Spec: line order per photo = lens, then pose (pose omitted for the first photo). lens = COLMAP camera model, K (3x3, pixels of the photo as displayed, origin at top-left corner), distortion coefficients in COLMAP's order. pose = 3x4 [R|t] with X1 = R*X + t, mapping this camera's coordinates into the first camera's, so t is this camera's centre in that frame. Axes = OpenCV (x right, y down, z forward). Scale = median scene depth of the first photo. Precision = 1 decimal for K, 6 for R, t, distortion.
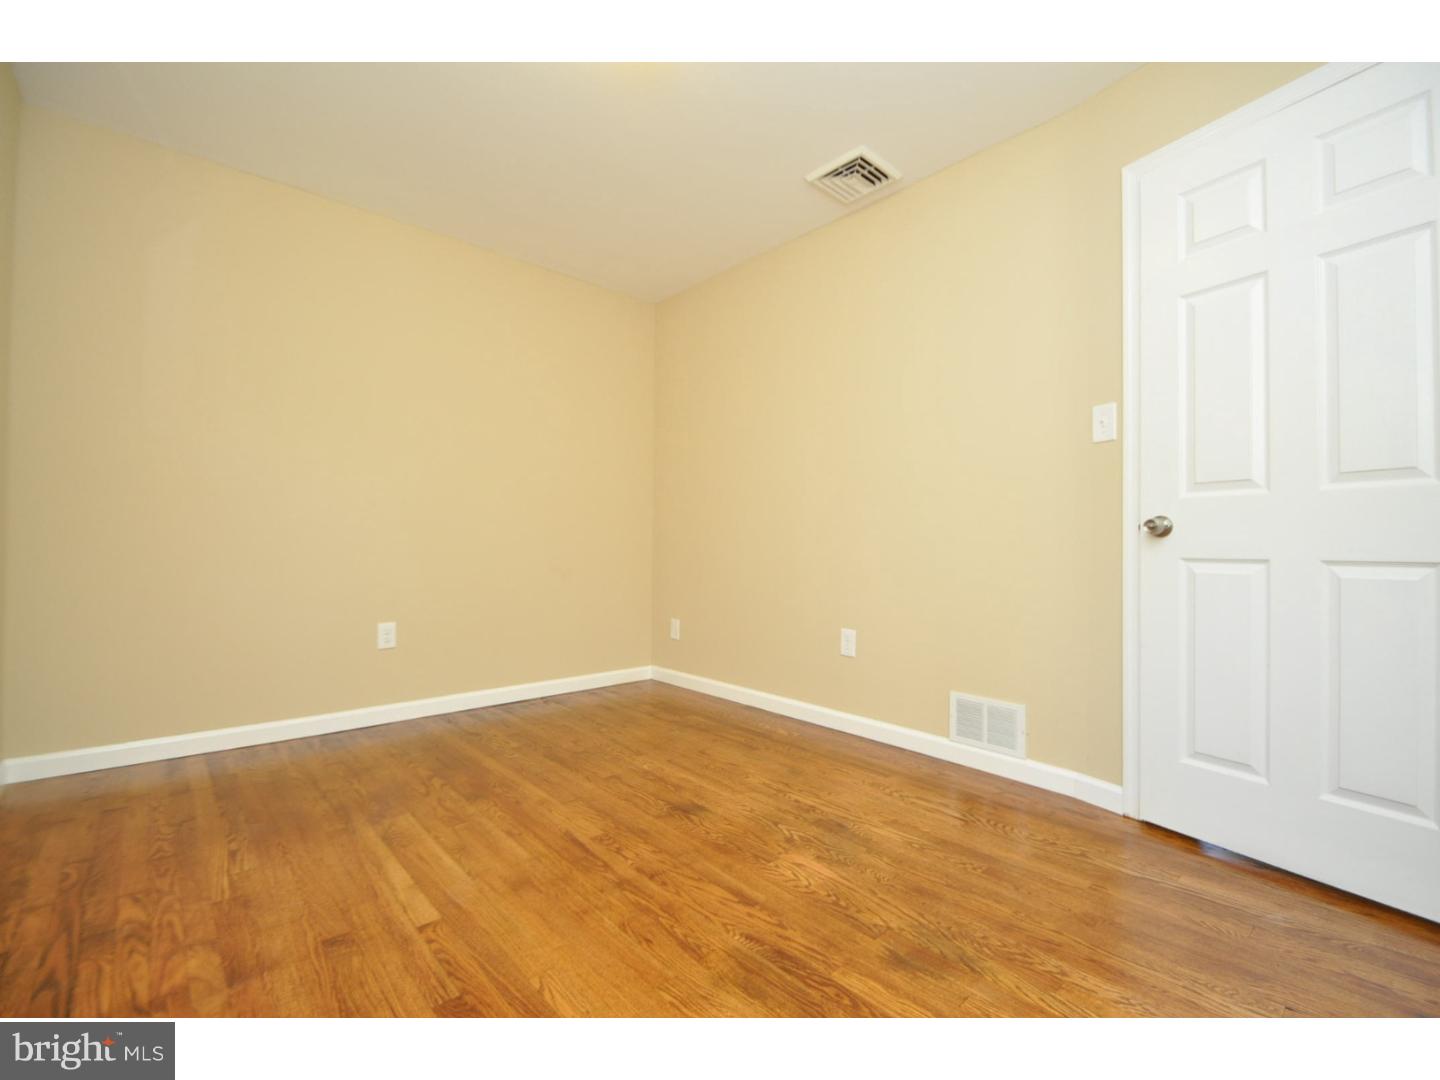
lens RADIAL K [[628.8, 0, 719.5], [0, 628.8, 536.4], [0, 0, 1]] dist [0.008196, -0.011281]
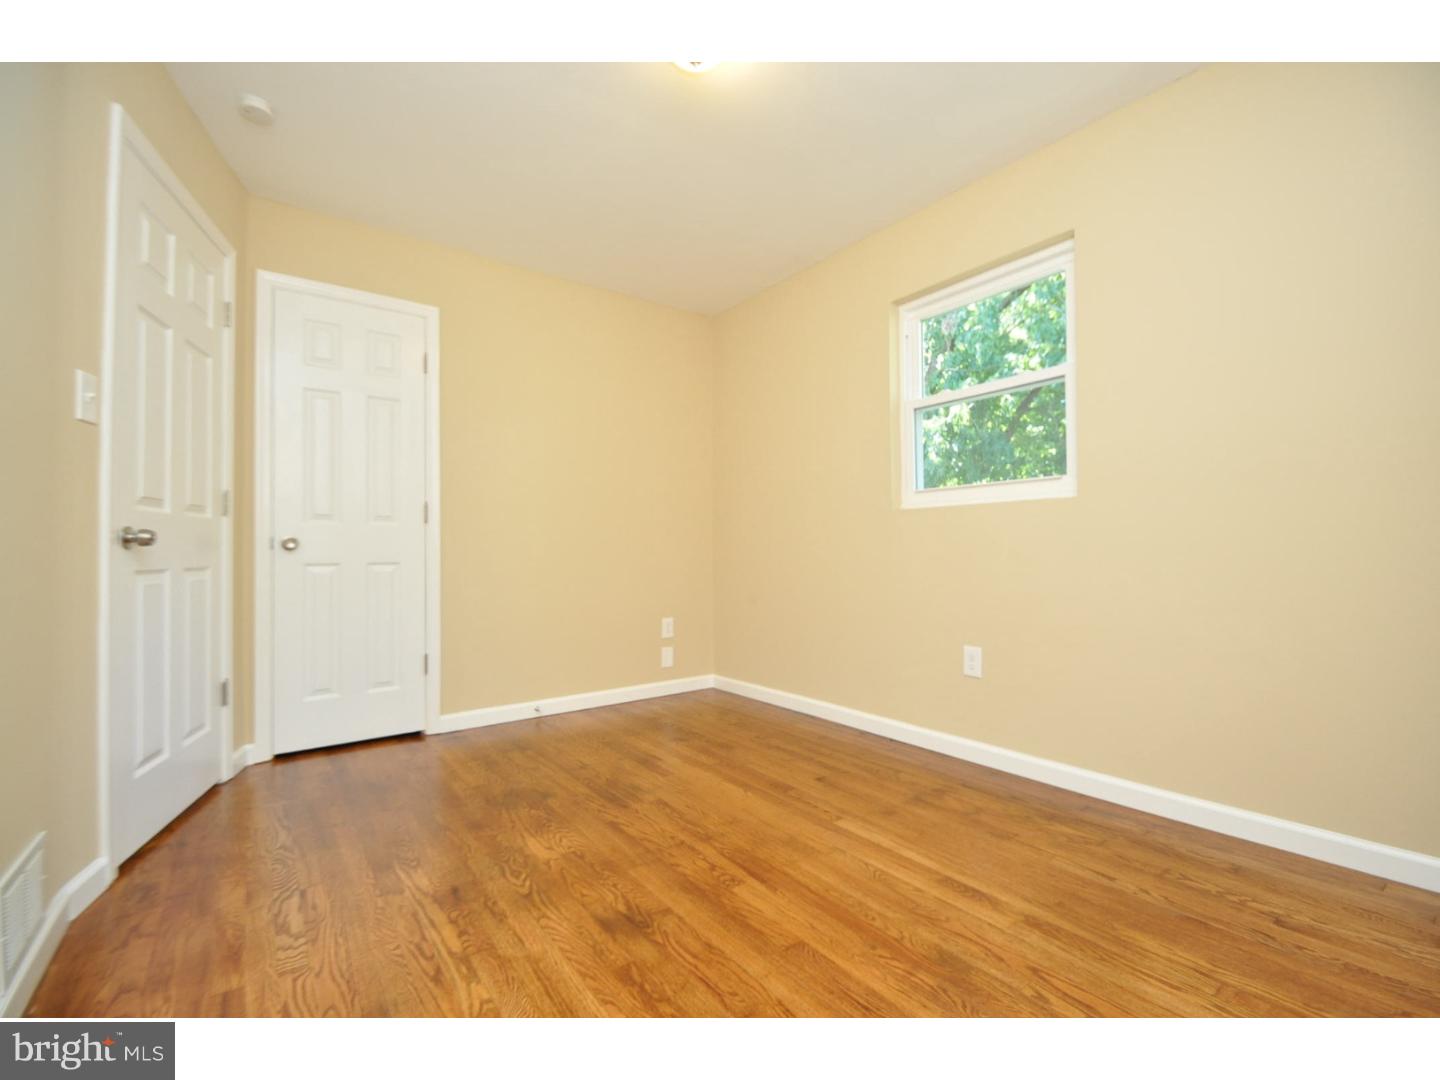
lens RADIAL K [[628.8, 0, 727.3], [0, 628.8, 542.6], [0, 0, 1]] dist [0.008196, -0.011281]
pose [[-0.996584, -0.001159, 0.082574, -0.249562], [-0.003433, 0.999619, -0.027393, 0.014357], [-0.082510, -0.027583, -0.996208, 1.891449]]
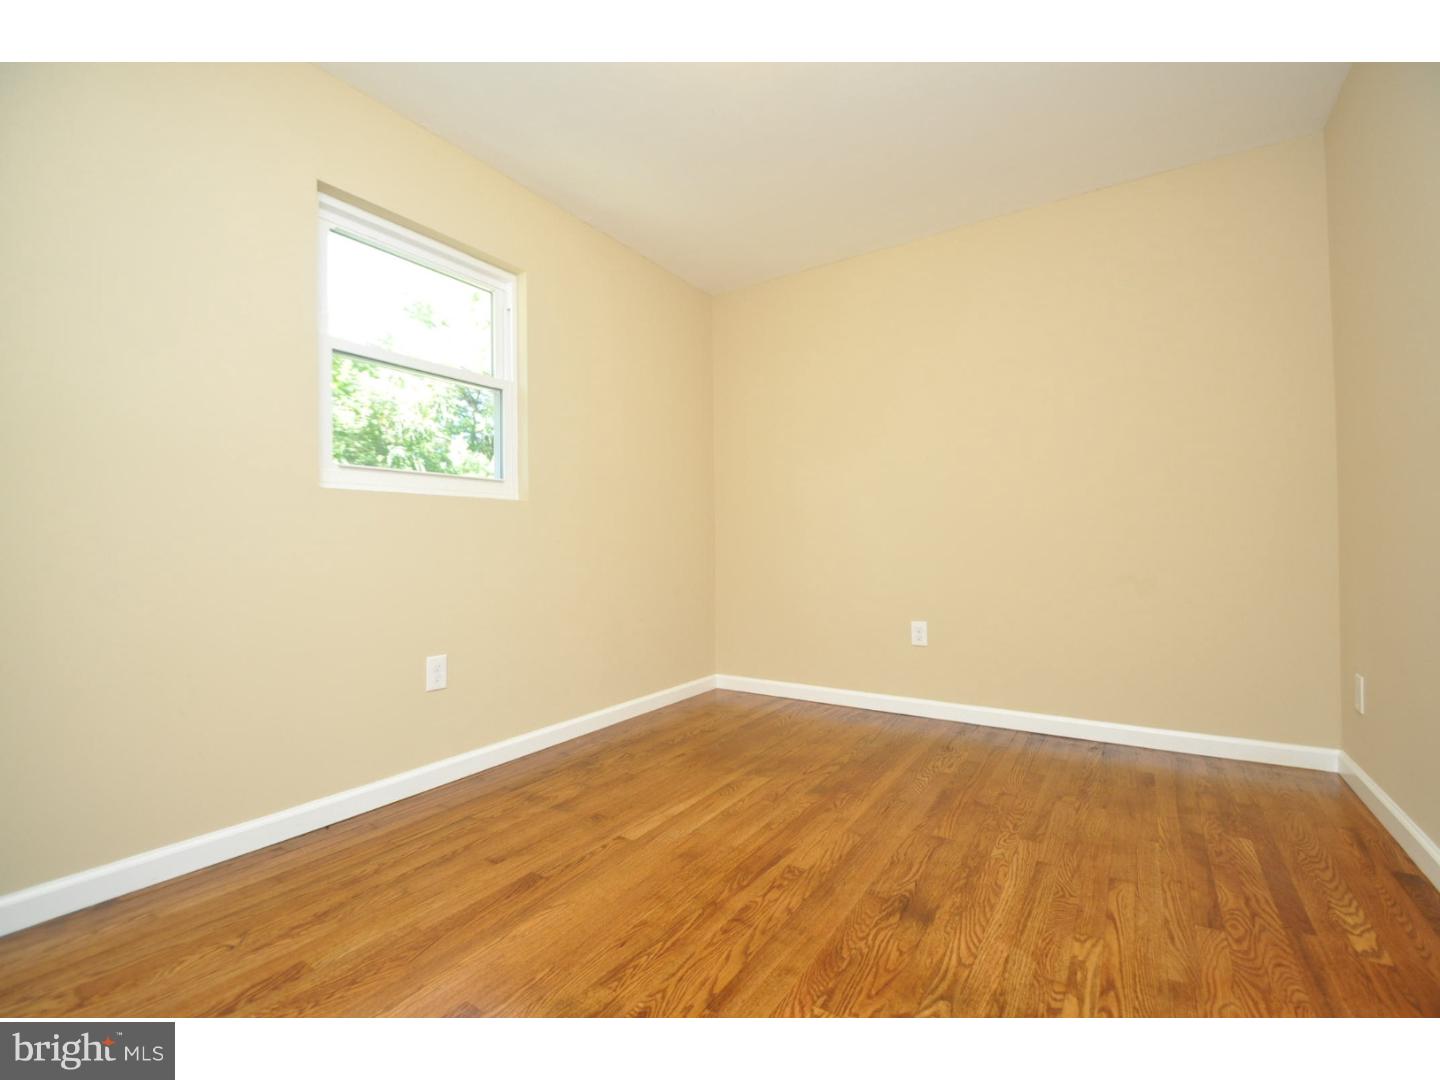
lens RADIAL K [[628.8, 0, 711.7], [0, 628.8, 540.4], [0, 0, 1]] dist [0.008196, -0.011281]
pose [[0.245897, -0.016889, -0.969149, 0.667356], [0.027632, 0.999564, -0.010408, 0.006162], [0.968902, -0.024220, 0.246256, 0.660969]]
